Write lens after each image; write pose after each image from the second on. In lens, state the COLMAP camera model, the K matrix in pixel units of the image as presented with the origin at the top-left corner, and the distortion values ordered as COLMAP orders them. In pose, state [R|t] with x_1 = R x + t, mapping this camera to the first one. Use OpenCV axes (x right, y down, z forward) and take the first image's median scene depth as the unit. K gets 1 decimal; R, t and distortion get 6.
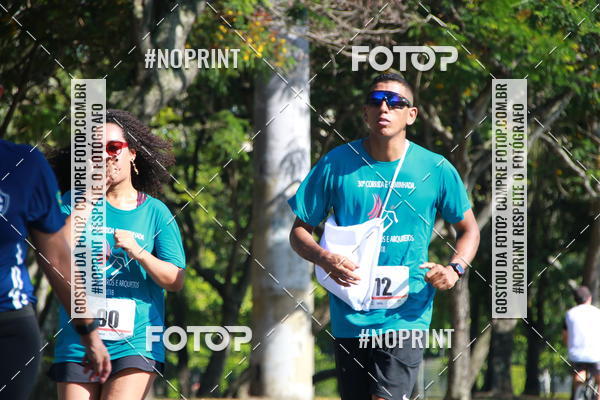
lens RADIAL K [[4118.9, 0, 298.8], [0, 4118.9, 203.2], [0, 0, 1]] dist [2.605186, 0.000000]
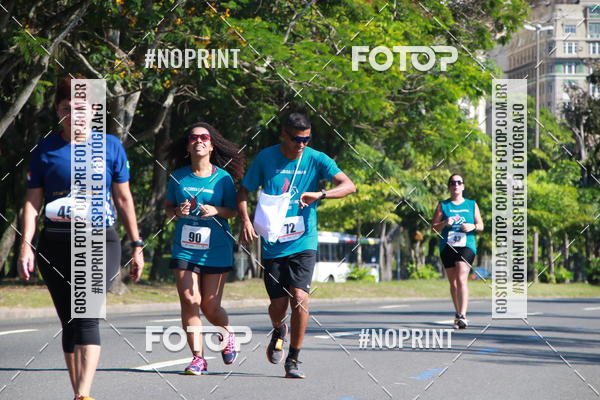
lens RADIAL K [[2804.1, 0, 306.2], [0, 2804.1, 216.4], [0, 0, 1]] dist [1.630572, 0.000000]
pose [[0.996779, -0.009626, 0.079623, 0.062205], [0.007858, 0.999716, 0.022489, 0.013282], [-0.079817, -0.021791, 0.996571, 0.250899]]
